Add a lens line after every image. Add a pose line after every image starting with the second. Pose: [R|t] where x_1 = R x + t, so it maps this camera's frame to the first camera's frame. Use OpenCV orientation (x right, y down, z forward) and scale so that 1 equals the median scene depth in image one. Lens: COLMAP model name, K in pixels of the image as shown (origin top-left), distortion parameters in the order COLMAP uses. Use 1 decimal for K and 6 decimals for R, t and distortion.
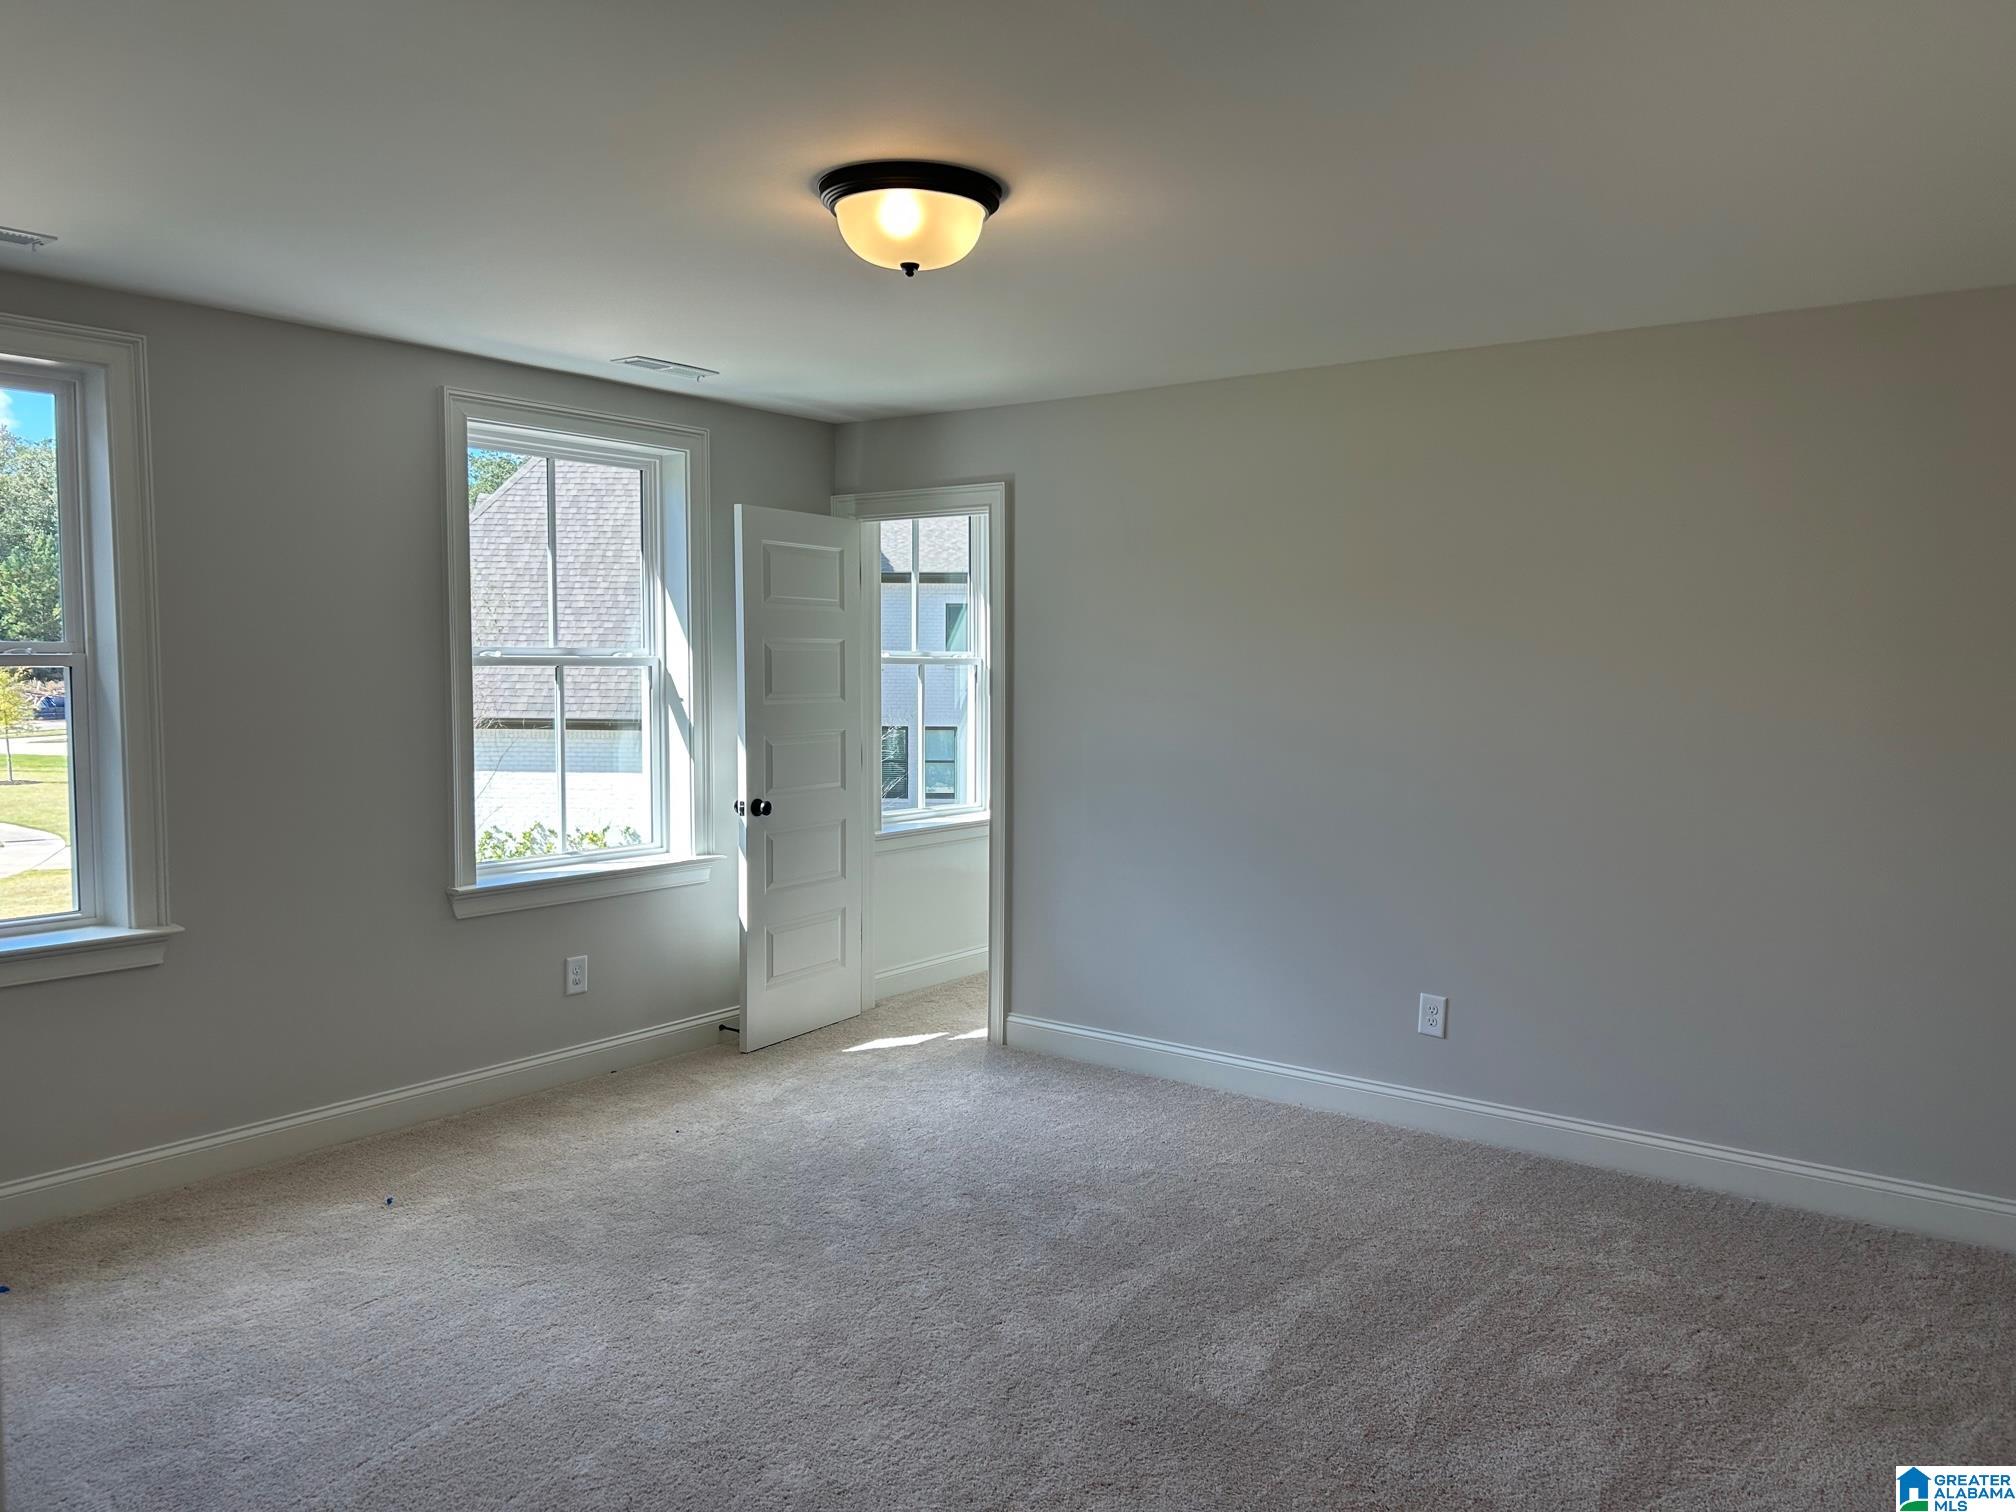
lens RADIAL K [[1522.4, 0, 1029.4], [0, 1522.4, 761.4], [0, 0, 1]] dist [0.078585, -0.086672]
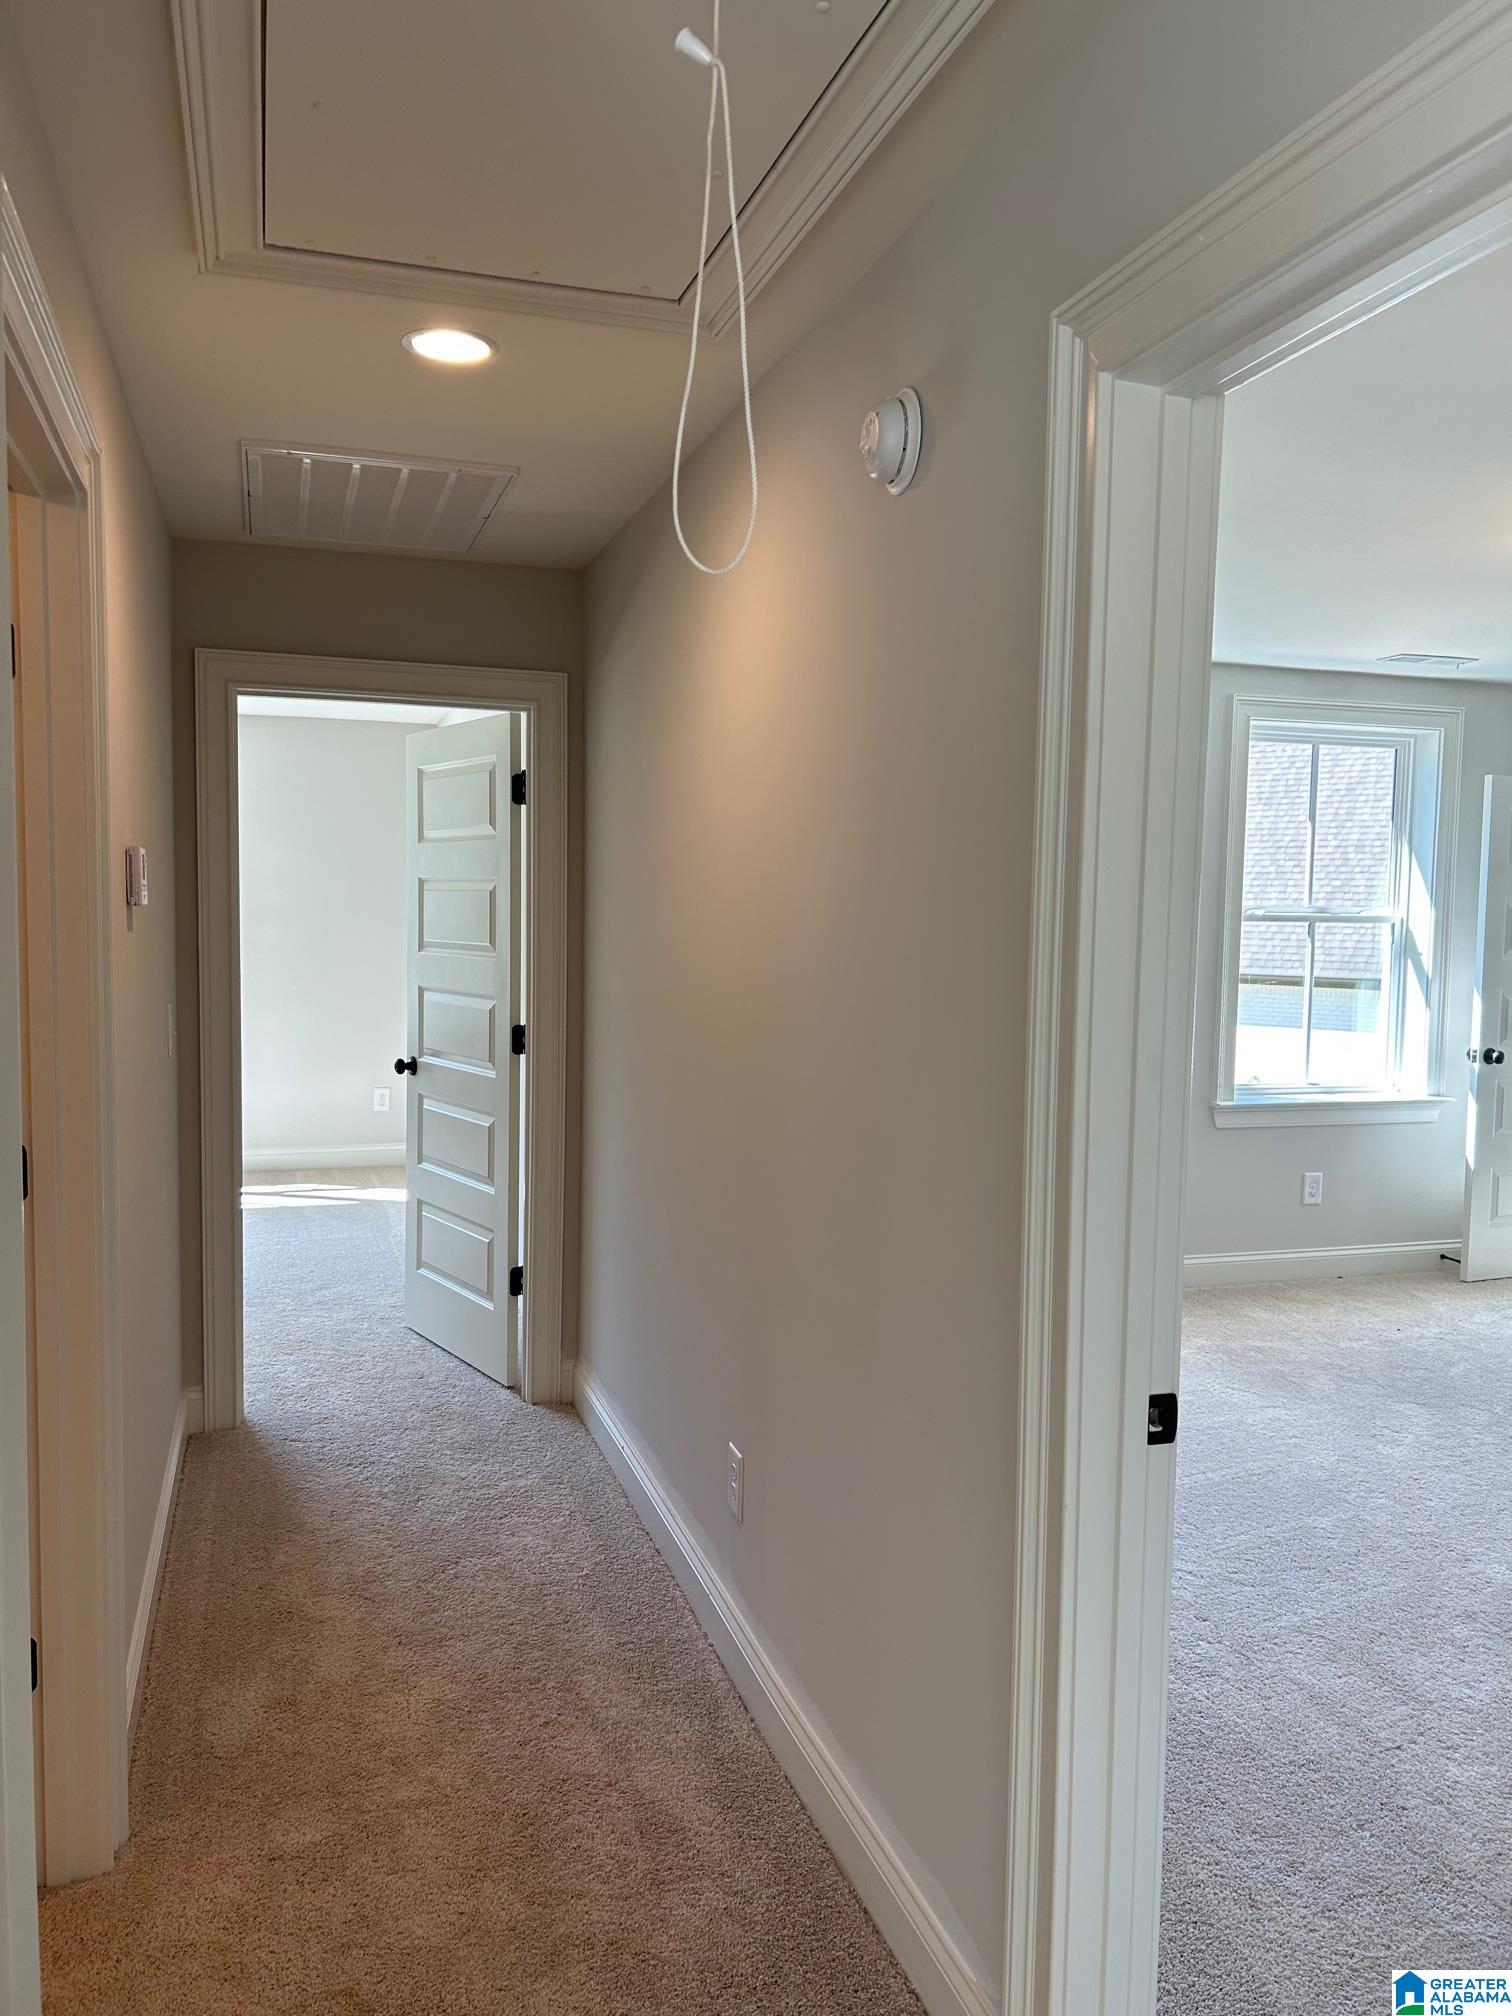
lens RADIAL K [[1509.7, 0, 748.3], [0, 1509.7, 1022.3], [0, 0, 1]] dist [0.014112, 0.004460]
pose [[0.805307, 0.052758, -0.590506, 0.031241], [-0.050881, 0.998508, 0.019822, 0.012514], [0.590671, 0.014083, 0.806790, -0.178015]]
